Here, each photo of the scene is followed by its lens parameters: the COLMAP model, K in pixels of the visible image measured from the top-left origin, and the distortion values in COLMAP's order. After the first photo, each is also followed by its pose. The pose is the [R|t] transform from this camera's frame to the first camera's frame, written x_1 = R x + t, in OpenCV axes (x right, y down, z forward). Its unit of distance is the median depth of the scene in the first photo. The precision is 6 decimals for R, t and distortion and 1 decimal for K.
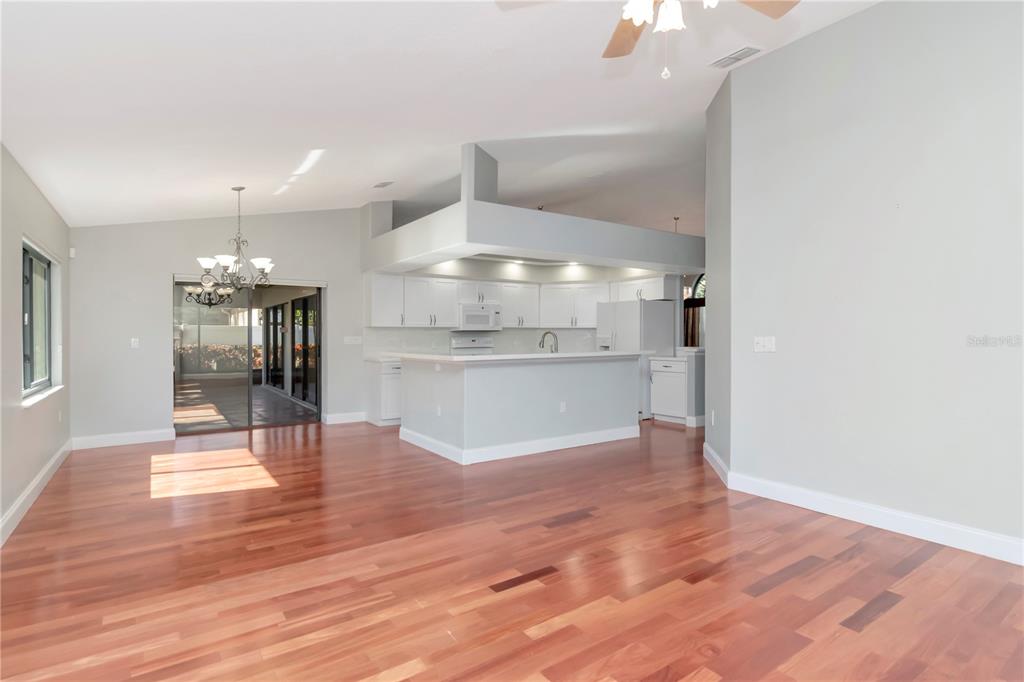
lens RADIAL K [[520.2, 0, 513.0], [0, 520.2, 339.9], [0, 0, 1]] dist [-0.003054, -0.004808]
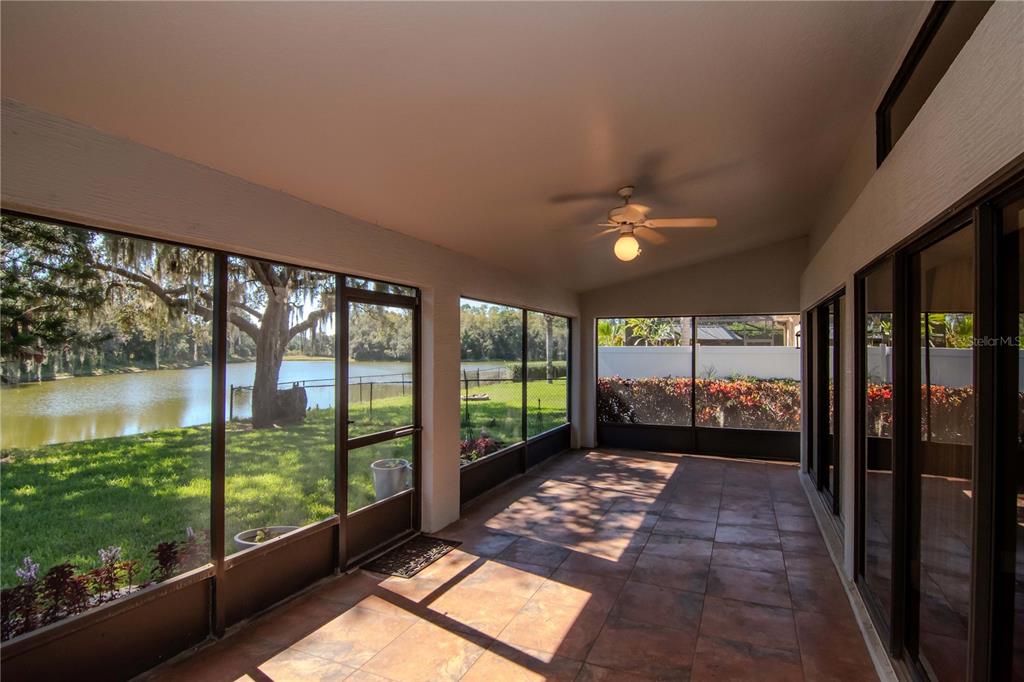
lens RADIAL K [[512.4, 0, 513.1], [0, 512.4, 345.9], [0, 0, 1]] dist [-0.008639, -0.006272]
pose [[0.516217, -0.005657, -0.856439, -0.201922], [-0.009515, 0.999879, -0.012340, -0.020680], [0.856405, 0.014519, 0.516100, 0.498790]]
